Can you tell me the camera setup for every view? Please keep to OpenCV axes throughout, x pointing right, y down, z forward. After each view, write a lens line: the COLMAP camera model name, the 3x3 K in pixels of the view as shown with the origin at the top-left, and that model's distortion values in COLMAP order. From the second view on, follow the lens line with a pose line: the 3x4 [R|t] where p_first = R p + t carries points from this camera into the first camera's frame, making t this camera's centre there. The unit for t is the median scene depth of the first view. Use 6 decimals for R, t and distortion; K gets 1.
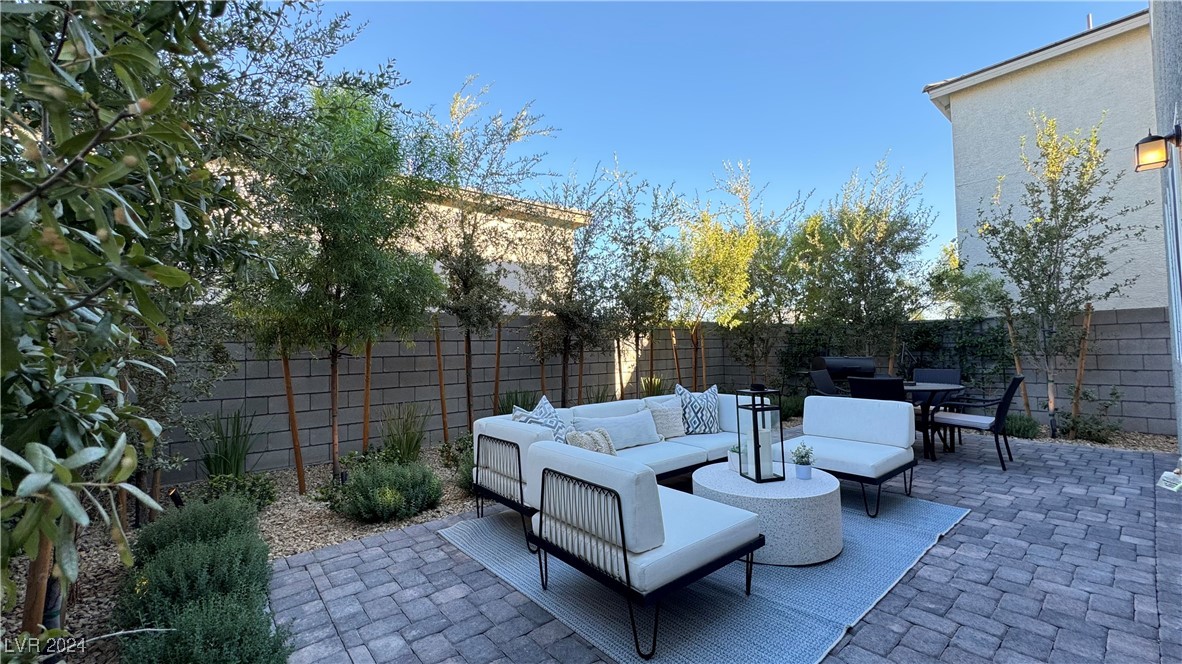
lens RADIAL K [[472.7, 0, 588.3], [0, 472.7, 333.7], [0, 0, 1]] dist [-0.003892, 0.000993]
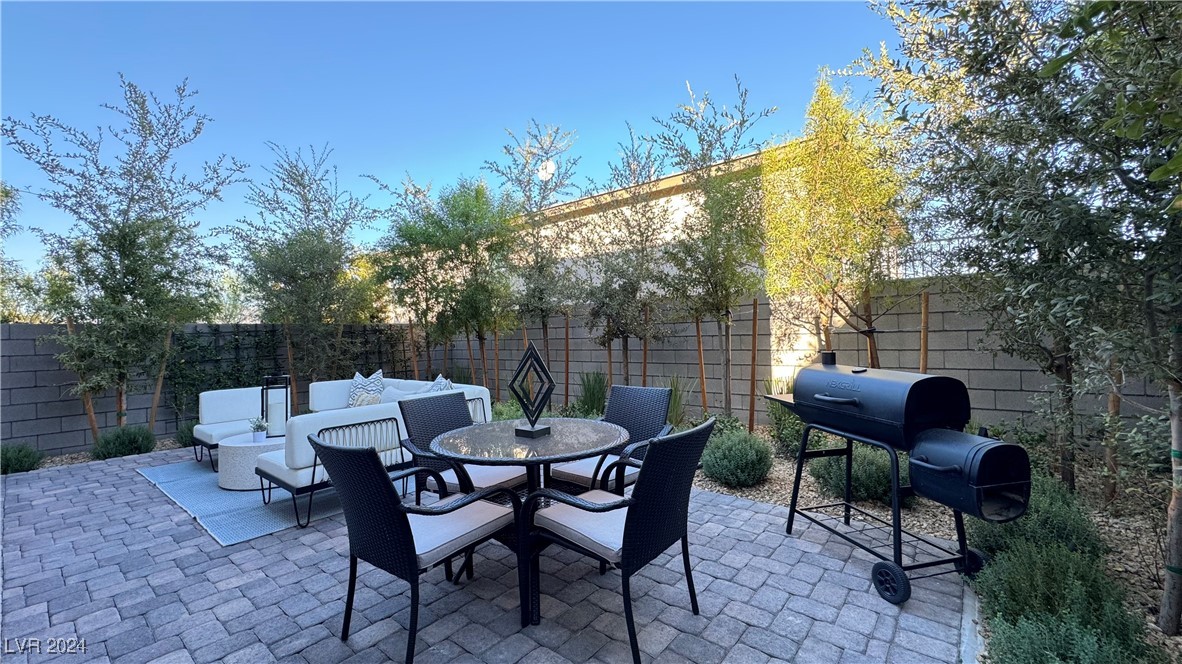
lens RADIAL K [[472.7, 0, 587.7], [0, 472.7, 333.5], [0, 0, 1]] dist [-0.003892, 0.000993]
pose [[0.190969, 0.015822, -0.981468, 2.015625], [0.053101, 0.998239, 0.026425, 0.004379], [0.980159, -0.057164, 0.189793, 1.718174]]
